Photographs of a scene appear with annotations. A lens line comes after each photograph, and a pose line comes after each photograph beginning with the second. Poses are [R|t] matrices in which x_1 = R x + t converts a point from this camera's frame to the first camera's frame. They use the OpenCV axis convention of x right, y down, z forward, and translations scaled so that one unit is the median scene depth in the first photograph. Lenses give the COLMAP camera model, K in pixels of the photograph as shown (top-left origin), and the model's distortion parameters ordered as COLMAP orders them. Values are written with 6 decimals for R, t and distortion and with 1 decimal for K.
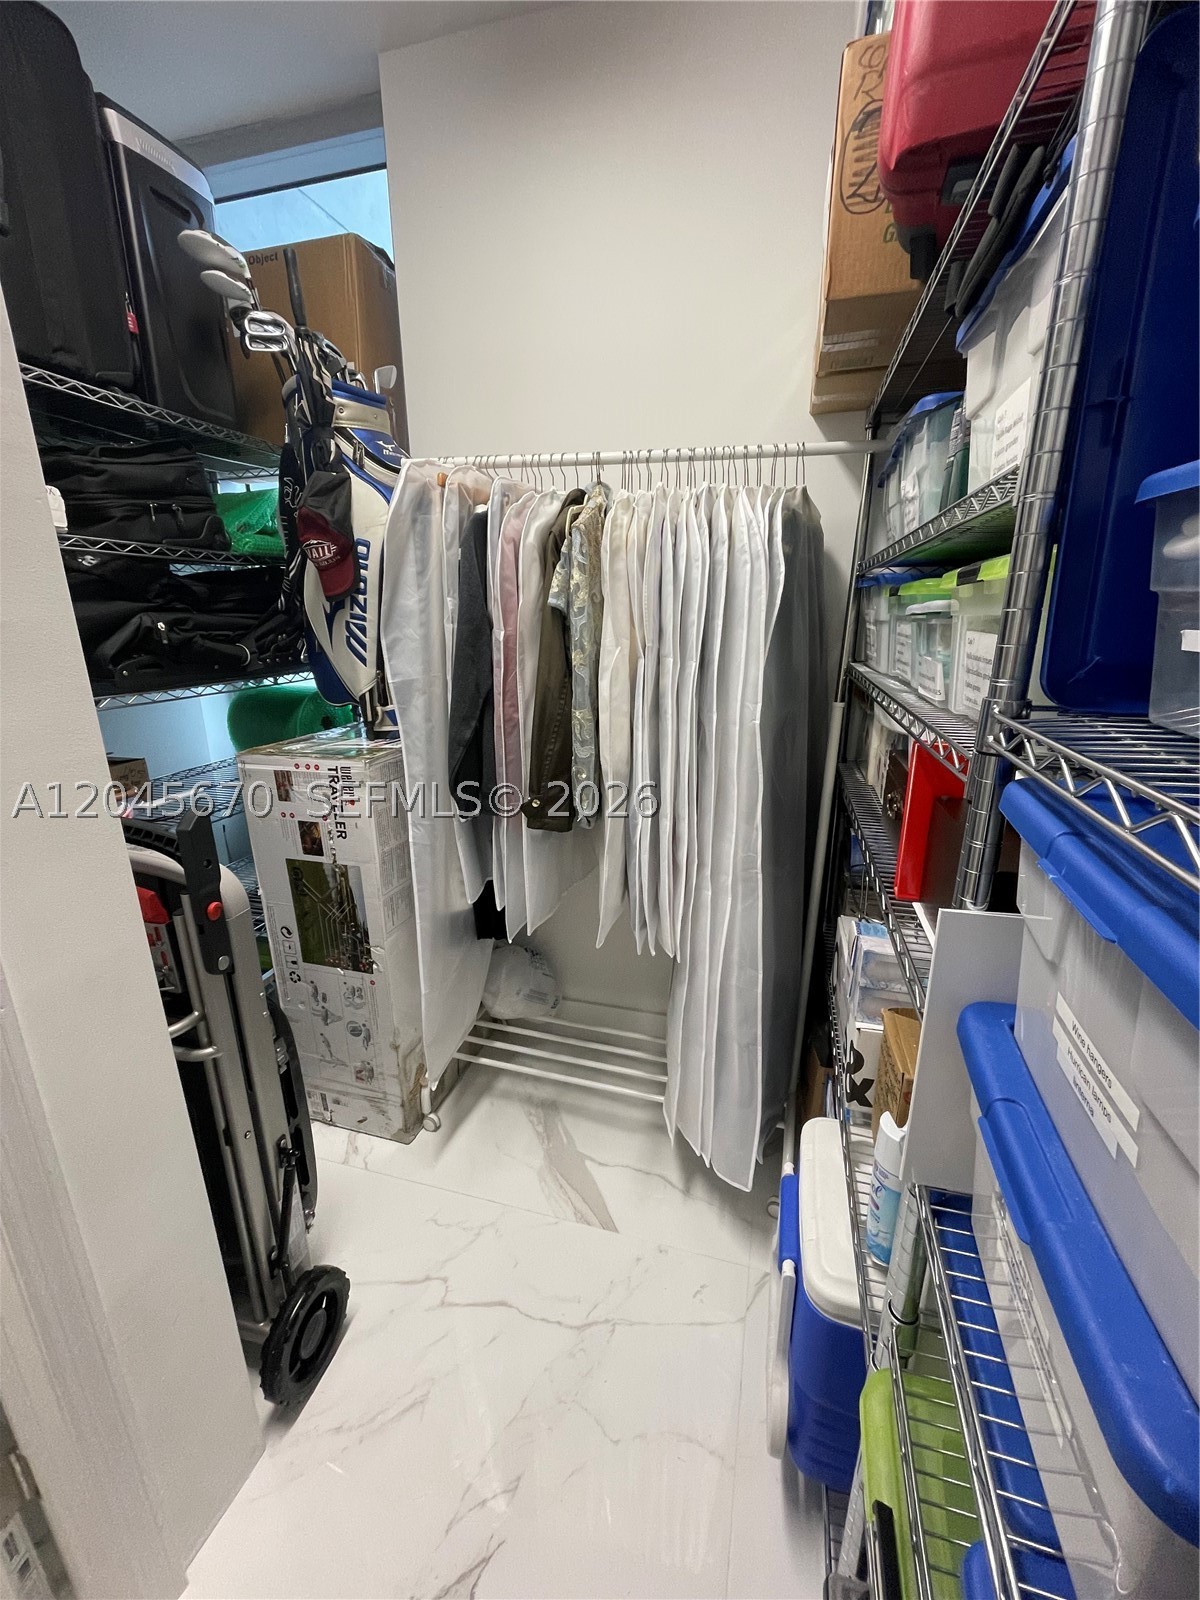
lens RADIAL K [[645.0, 0, 603.2], [0, 645.0, 802.3], [0, 0, 1]] dist [-0.003273, 0.000263]
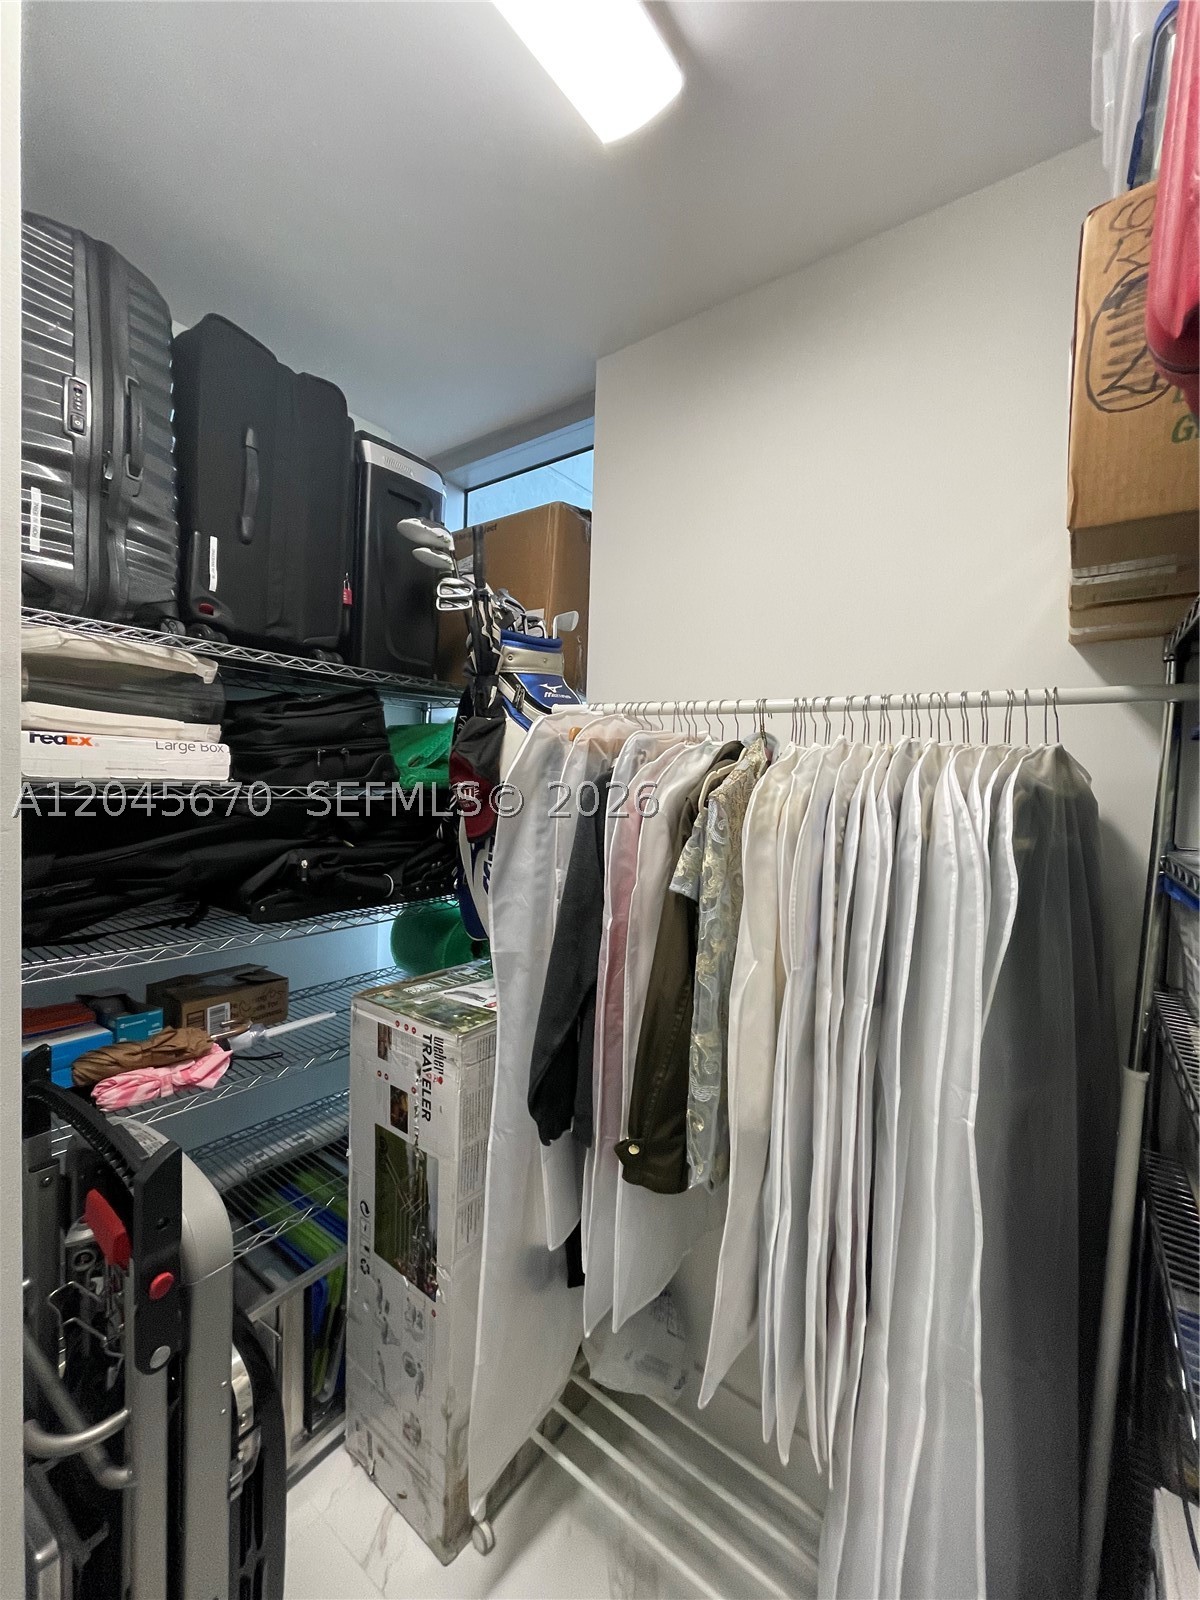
lens RADIAL K [[645.0, 0, 603.2], [0, 645.0, 802.3], [0, 0, 1]] dist [-0.003273, 0.000263]
pose [[0.934124, 0.048139, -0.353688, 0.098484], [-0.136072, 0.964067, -0.228164, -0.198595], [0.329995, 0.261261, 0.907109, 0.215455]]
